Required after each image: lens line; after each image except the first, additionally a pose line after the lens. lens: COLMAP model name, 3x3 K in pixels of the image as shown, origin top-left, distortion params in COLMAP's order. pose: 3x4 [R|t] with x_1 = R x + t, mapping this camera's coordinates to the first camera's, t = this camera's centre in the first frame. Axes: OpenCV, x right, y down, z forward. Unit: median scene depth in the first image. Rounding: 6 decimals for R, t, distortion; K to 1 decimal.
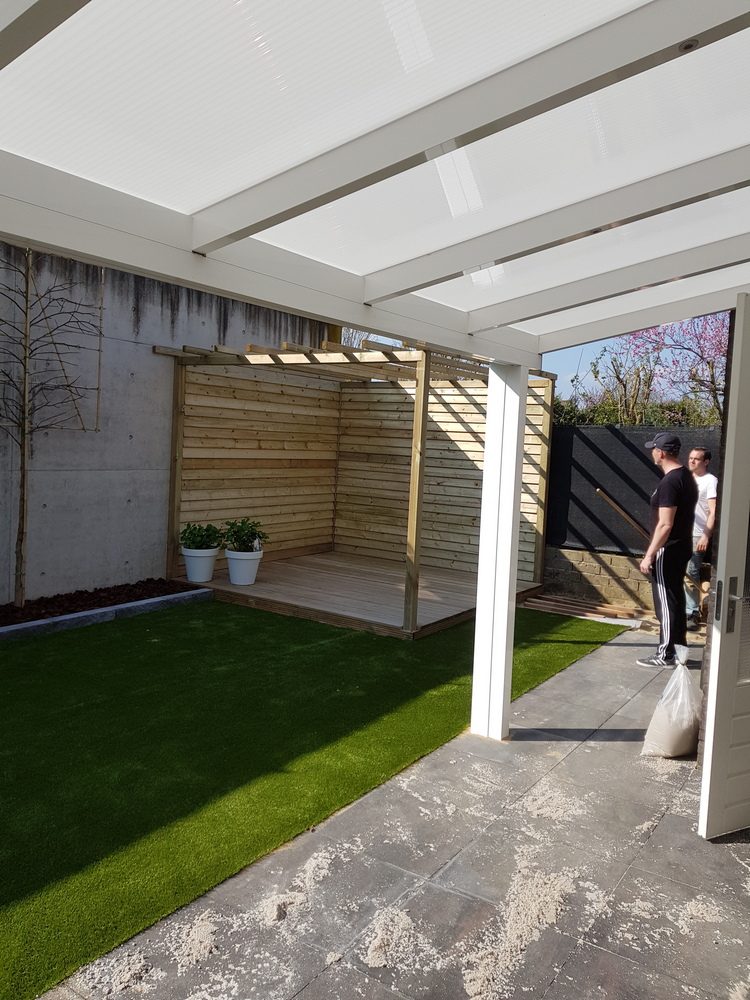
lens RADIAL K [[776.8, 0, 358.7], [0, 776.8, 497.9], [0, 0, 1]] dist [0.078546, -0.125761]
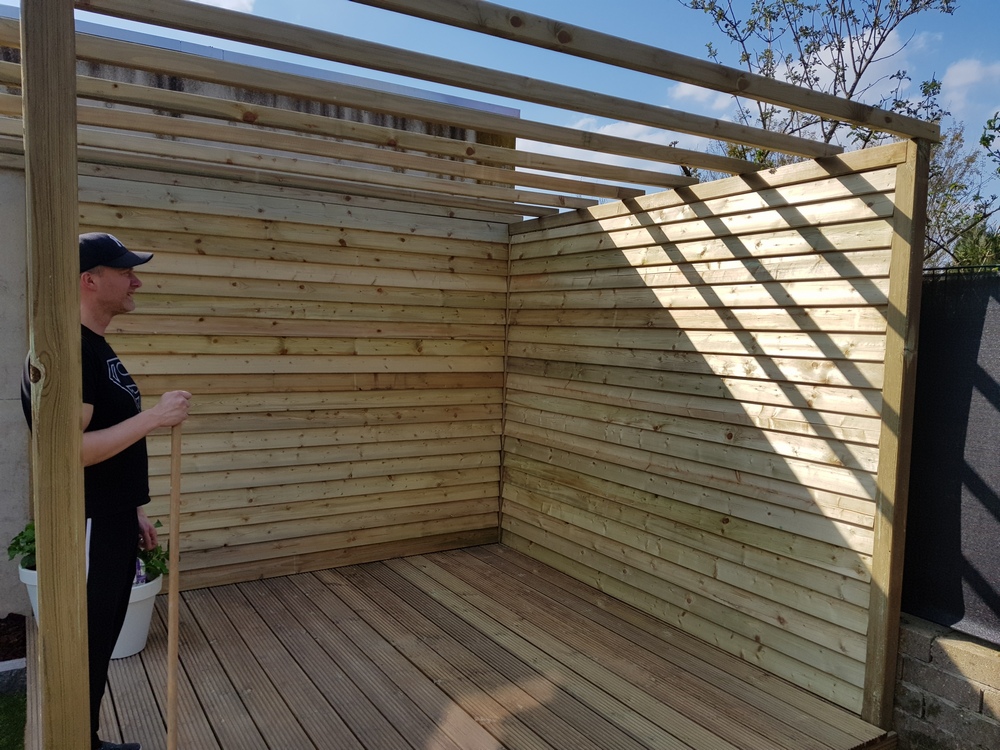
lens RADIAL K [[771.8, 0, 499.5], [0, 771.8, 400.6], [0, 0, 1]] dist [-0.003618, -0.006120]
pose [[0.914241, 0.012643, -0.404972, 0.197544], [-0.012876, 0.999915, 0.002149, -0.033688], [0.404965, 0.003250, 0.914326, 0.564424]]
